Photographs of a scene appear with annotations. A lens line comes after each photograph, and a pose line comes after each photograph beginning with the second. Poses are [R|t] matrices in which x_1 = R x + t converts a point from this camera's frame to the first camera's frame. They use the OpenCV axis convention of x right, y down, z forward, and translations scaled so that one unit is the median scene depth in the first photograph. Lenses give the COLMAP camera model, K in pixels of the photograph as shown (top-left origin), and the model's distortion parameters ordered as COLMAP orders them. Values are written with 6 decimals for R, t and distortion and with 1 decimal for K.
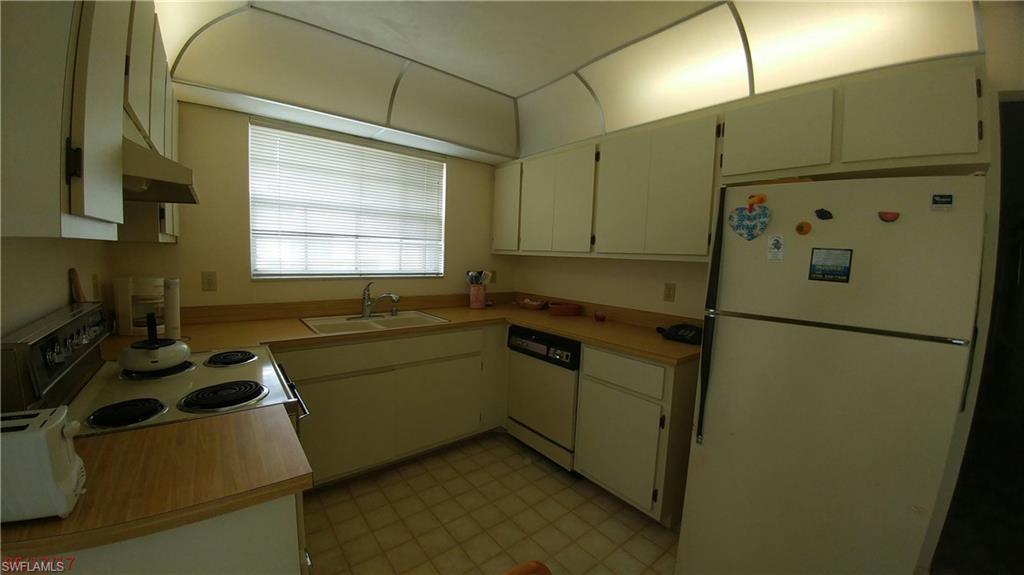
lens RADIAL K [[384.4, 0, 513.3], [0, 384.4, 287.6], [0, 0, 1]] dist [-0.021742, -0.001057]
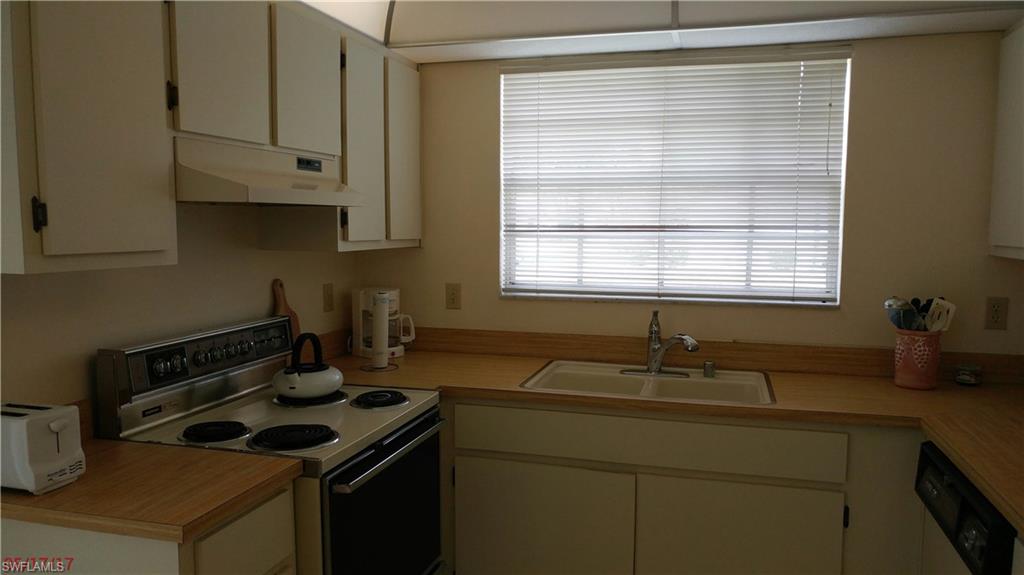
lens RADIAL K [[752.0, 0, 516.2], [0, 752.0, 310.4], [0, 0, 1]] dist [0.025180, 0.005864]
pose [[0.576000, 0.063777, -0.814958, 0.403963], [-0.059383, 0.997582, 0.036098, -0.041725], [0.815290, 0.027602, 0.578395, 0.195768]]
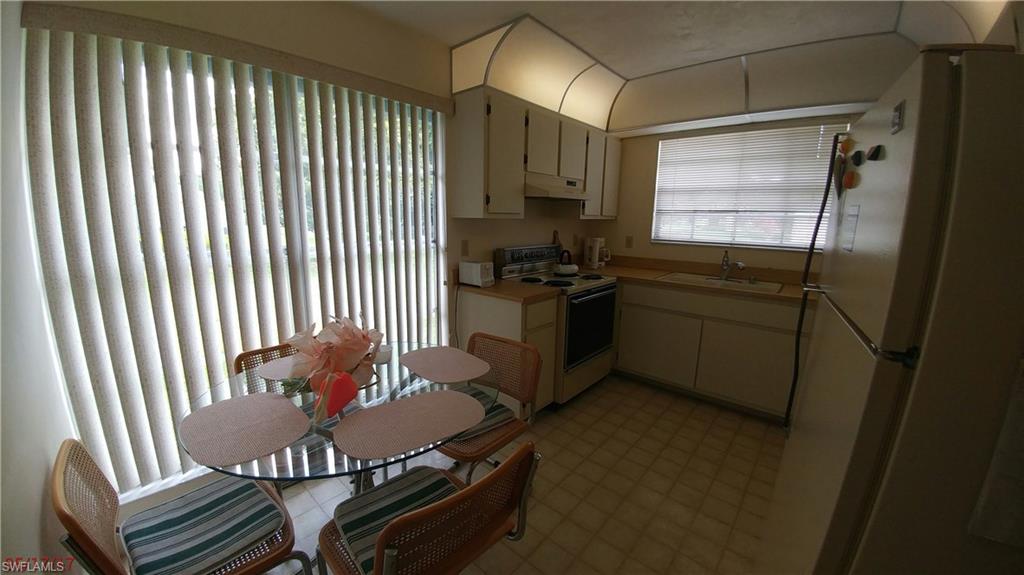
lens RADIAL K [[384.4, 0, 505.3], [0, 384.4, 294.4], [0, 0, 1]] dist [-0.021742, -0.001057]
pose [[0.183216, 0.162487, -0.969551, 0.664195], [-0.097088, 0.984415, 0.146631, 0.013212], [0.978267, 0.067267, 0.196137, 0.108307]]
